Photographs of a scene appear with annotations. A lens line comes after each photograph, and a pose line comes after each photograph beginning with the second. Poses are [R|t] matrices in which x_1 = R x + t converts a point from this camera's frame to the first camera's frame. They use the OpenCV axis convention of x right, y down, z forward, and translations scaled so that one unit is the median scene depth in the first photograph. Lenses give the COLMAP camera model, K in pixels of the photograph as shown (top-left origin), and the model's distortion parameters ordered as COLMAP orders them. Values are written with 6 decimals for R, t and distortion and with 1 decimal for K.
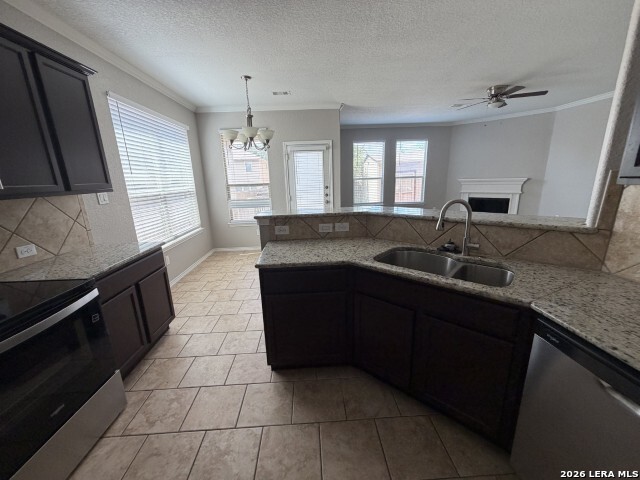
lens RADIAL K [[255.5, 0, 318.2], [0, 255.5, 241.4], [0, 0, 1]] dist [-0.000182, 0.000328]
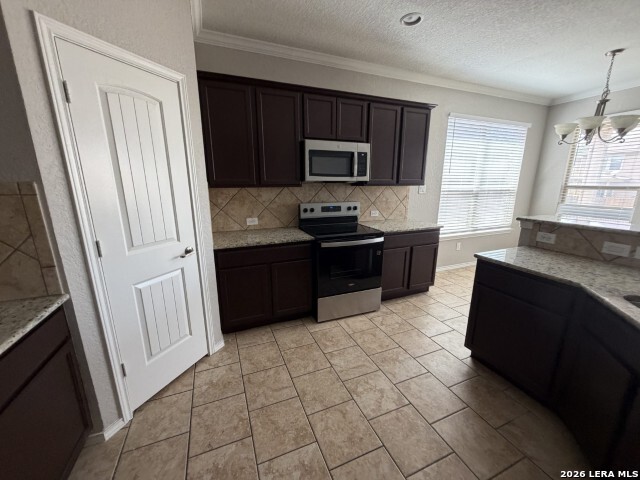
lens RADIAL K [[255.5, 0, 318.4], [0, 255.5, 241.4], [0, 0, 1]] dist [-0.000182, 0.000328]
pose [[0.340206, 0.251041, -0.906222, 0.237479], [-0.239990, 0.954972, 0.174451, 0.002117], [0.909211, 0.158135, 0.385135, -0.043046]]
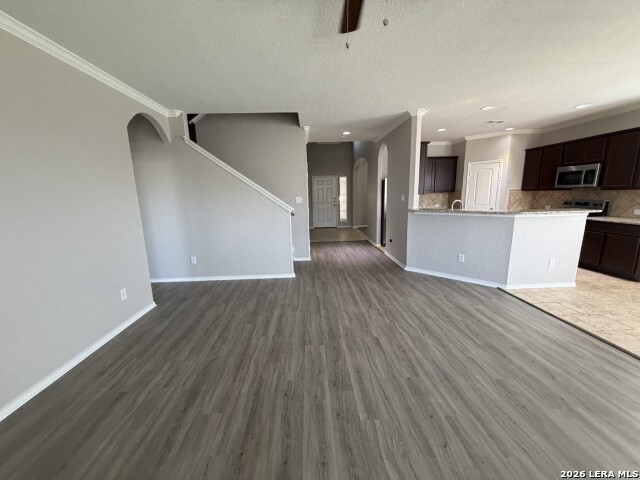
lens RADIAL K [[255.5, 0, 316.1], [0, 255.5, 241.4], [0, 0, 1]] dist [-0.000182, 0.000328]
pose [[-0.998307, 0.053944, 0.021731, 0.826113], [0.058064, 0.903384, 0.424884, -0.414273], [0.003288, 0.425427, -0.904987, 1.503199]]
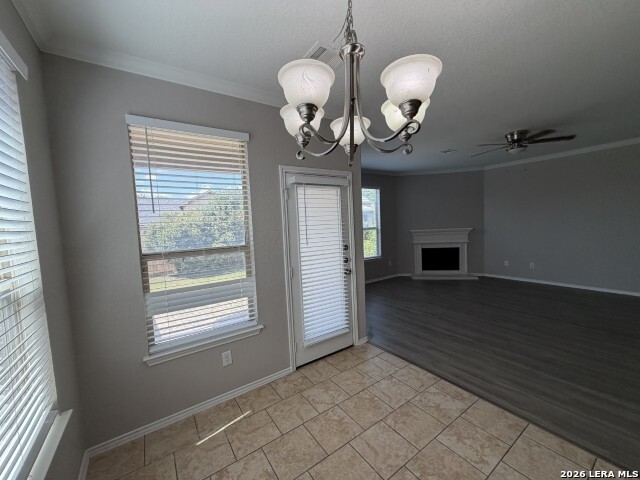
lens RADIAL K [[255.5, 0, 317.4], [0, 255.5, 241.5], [0, 0, 1]] dist [-0.000182, 0.000328]
pose [[0.851776, -0.042366, 0.522191, -0.440644], [0.145437, 0.976671, -0.157992, -0.190420], [-0.503316, 0.210519, 0.838066, 0.721855]]
